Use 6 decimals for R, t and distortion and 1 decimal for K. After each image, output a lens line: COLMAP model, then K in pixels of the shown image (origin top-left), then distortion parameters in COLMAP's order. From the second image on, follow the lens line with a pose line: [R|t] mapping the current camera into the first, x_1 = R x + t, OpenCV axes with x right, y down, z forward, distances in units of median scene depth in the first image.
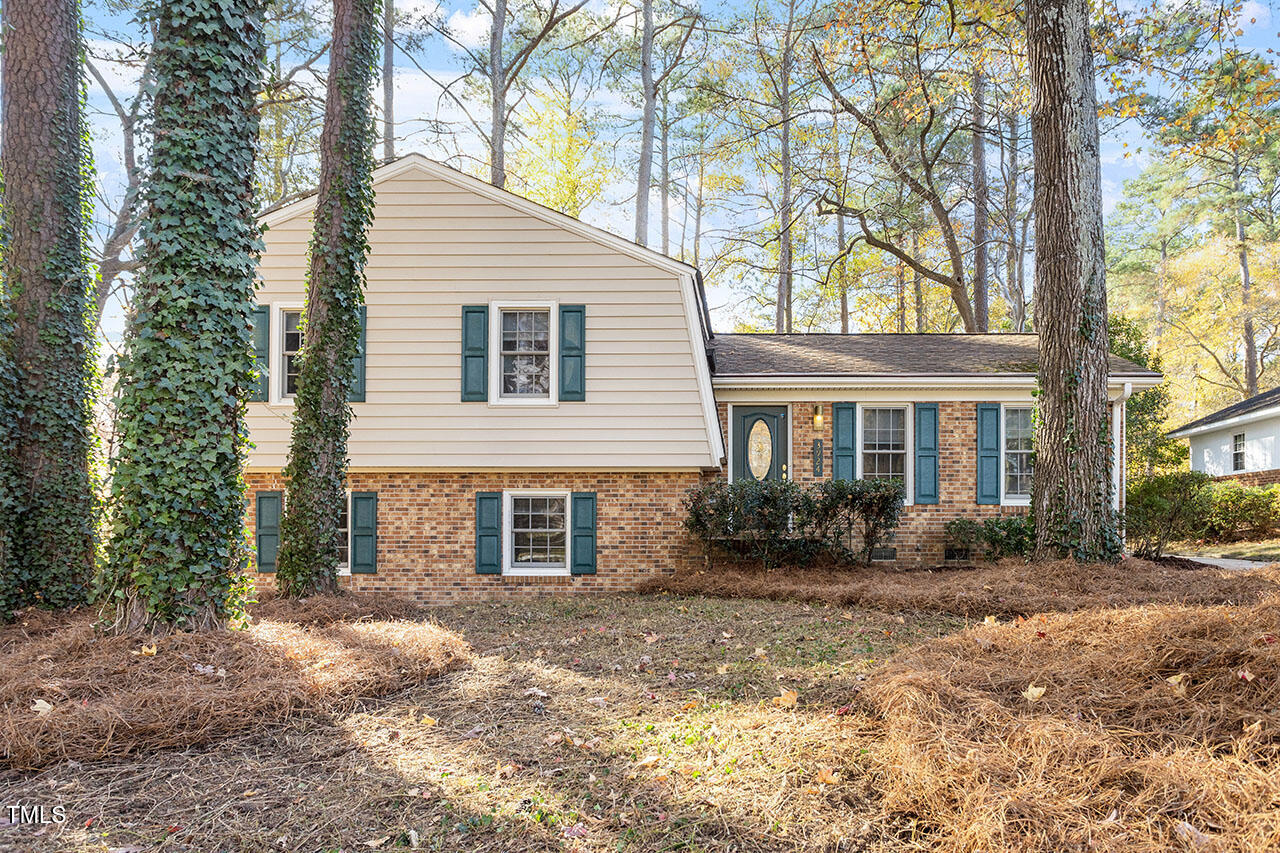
lens RADIAL K [[787.3, 0, 642.6], [0, 787.3, 517.5], [0, 0, 1]] dist [0.002114, 0.000054]
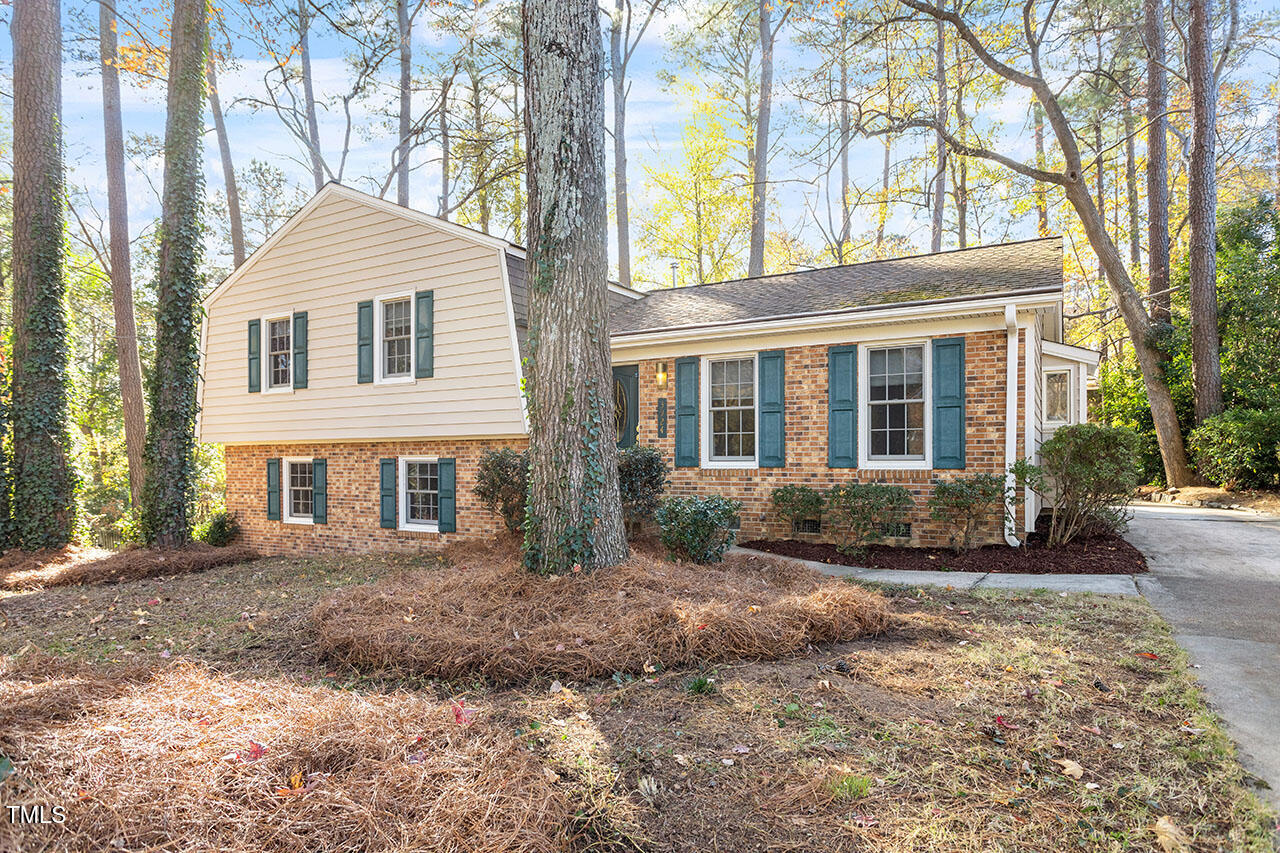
lens RADIAL K [[684.3, 0, 639.2], [0, 684.3, 459.8], [0, 0, 1]] dist [0.000170, 0.000460]
pose [[0.882778, -0.005114, -0.469763, 0.612923], [0.014069, 0.999780, 0.015554, -0.040872], [0.469580, -0.020340, 0.882655, 0.274555]]
